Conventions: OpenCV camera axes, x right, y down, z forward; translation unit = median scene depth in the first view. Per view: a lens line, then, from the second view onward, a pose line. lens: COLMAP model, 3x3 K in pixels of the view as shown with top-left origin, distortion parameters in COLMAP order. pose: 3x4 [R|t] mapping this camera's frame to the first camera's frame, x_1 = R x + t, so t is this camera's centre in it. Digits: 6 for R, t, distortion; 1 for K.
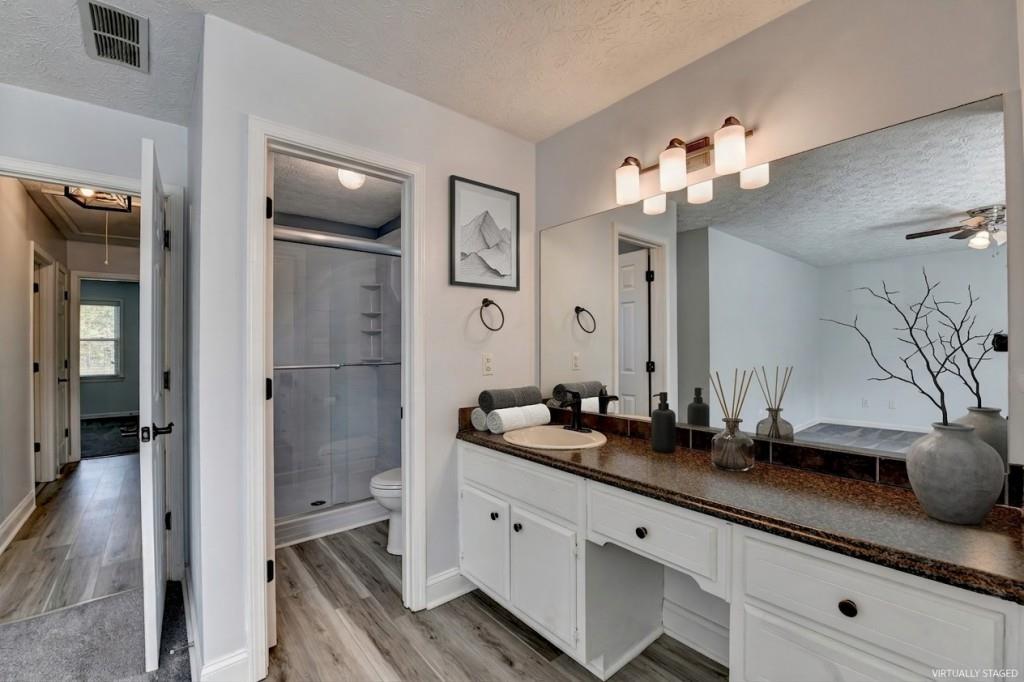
lens RADIAL K [[423.9, 0, 501.2], [0, 423.9, 343.0], [0, 0, 1]] dist [-0.015418, 0.000067]
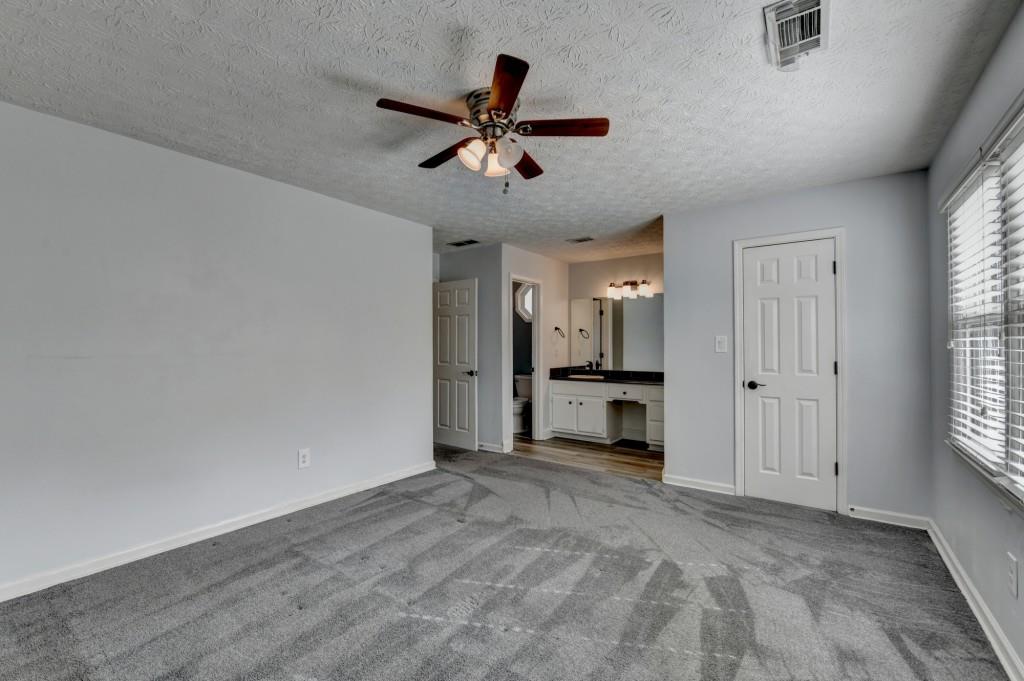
lens RADIAL K [[423.9, 0, 501.2], [0, 423.9, 342.5], [0, 0, 1]] dist [-0.015418, 0.000067]
pose [[0.972027, 0.001561, 0.234865, -1.178101], [-0.001094, 0.999997, -0.002120, -0.004909], [-0.234868, 0.001804, 0.972026, -1.759480]]
